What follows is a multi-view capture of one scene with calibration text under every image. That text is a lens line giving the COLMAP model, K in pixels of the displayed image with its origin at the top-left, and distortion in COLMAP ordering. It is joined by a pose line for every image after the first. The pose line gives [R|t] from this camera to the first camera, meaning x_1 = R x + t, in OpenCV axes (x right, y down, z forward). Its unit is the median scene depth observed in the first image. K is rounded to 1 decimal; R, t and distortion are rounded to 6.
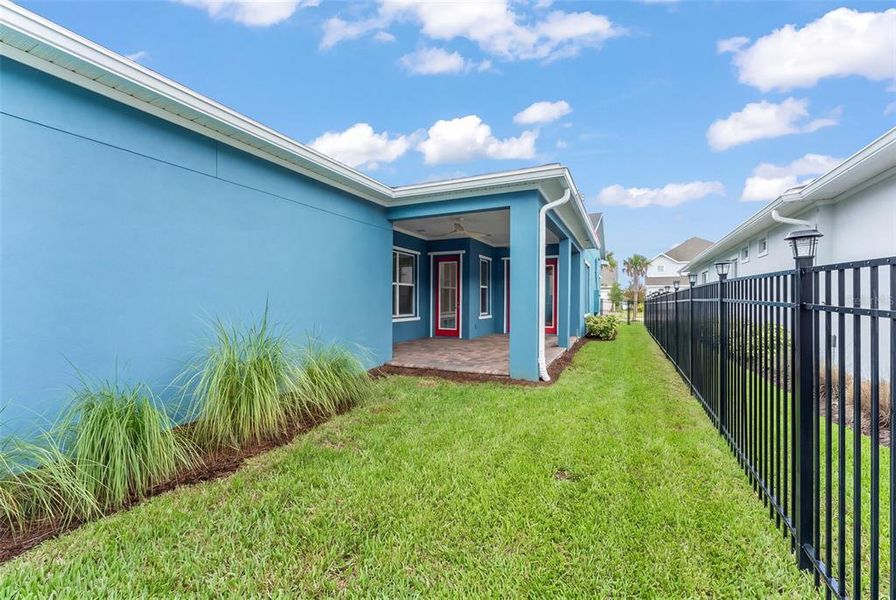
lens RADIAL K [[364.1, 0, 445.9], [0, 364.1, 298.1], [0, 0, 1]] dist [-0.004774, -0.000202]
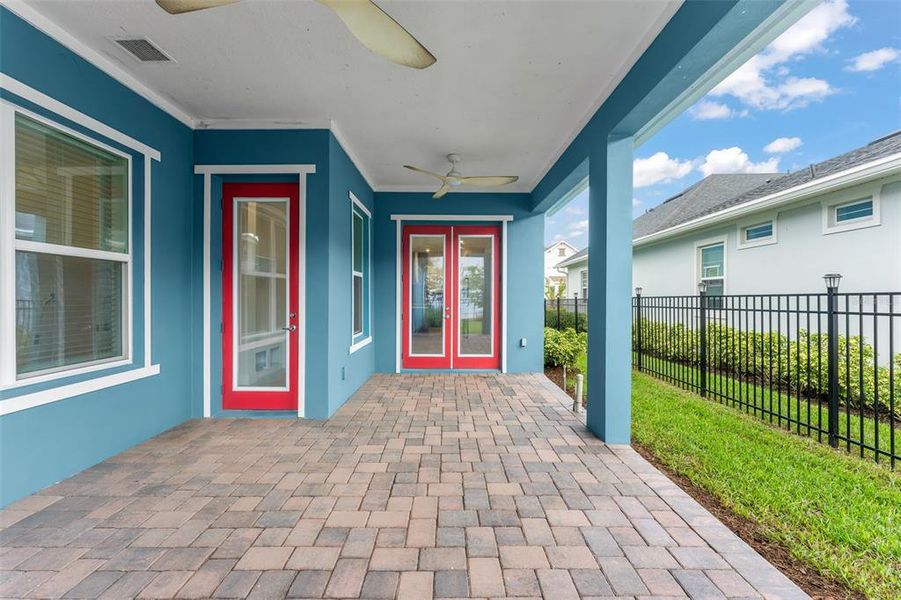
lens RADIAL K [[366.1, 0, 448.4], [0, 366.1, 298.1], [0, 0, 1]] dist [-0.004774, -0.000202]
pose [[0.901665, -0.002778, 0.432427, 0.015573], [-0.000504, 0.999972, 0.007476, -0.005983], [-0.432435, -0.006959, 0.901638, 0.609299]]
